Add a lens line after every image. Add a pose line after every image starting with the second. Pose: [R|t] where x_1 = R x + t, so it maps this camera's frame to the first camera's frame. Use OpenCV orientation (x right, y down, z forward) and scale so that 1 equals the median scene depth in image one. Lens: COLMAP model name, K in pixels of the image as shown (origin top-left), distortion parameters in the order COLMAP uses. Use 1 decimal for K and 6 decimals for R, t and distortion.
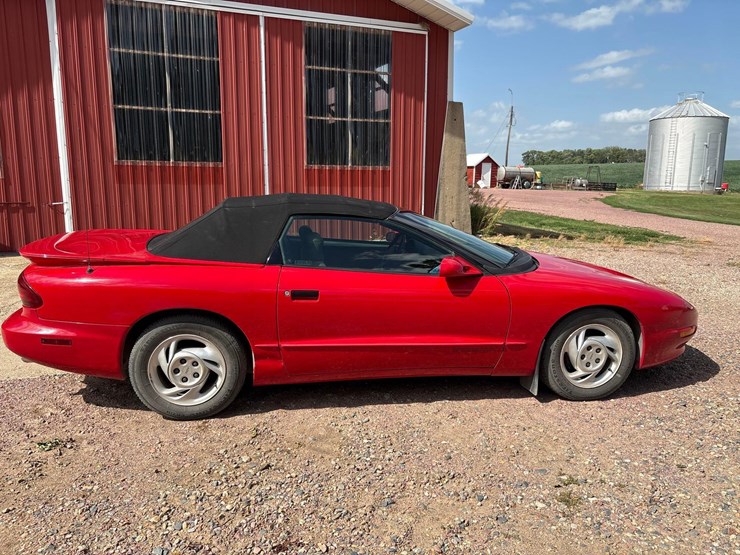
lens RADIAL K [[558.9, 0, 373.5], [0, 558.9, 276.8], [0, 0, 1]] dist [0.029983, -0.031623]
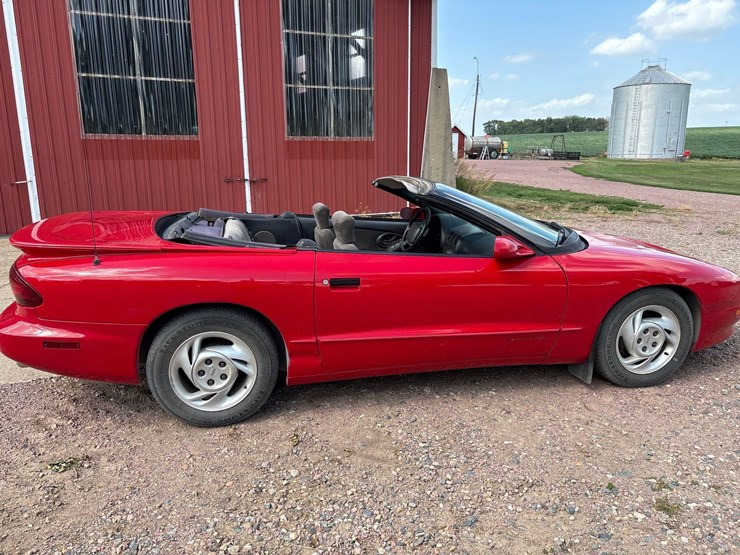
lens RADIAL K [[558.9, 0, 364.2], [0, 558.9, 280.7], [0, 0, 1]] dist [0.029983, -0.031623]
pose [[0.998547, -0.025438, 0.047499, -0.130210], [0.022825, 0.998238, 0.054768, -0.018636], [-0.048808, -0.053605, 0.997369, 0.114007]]
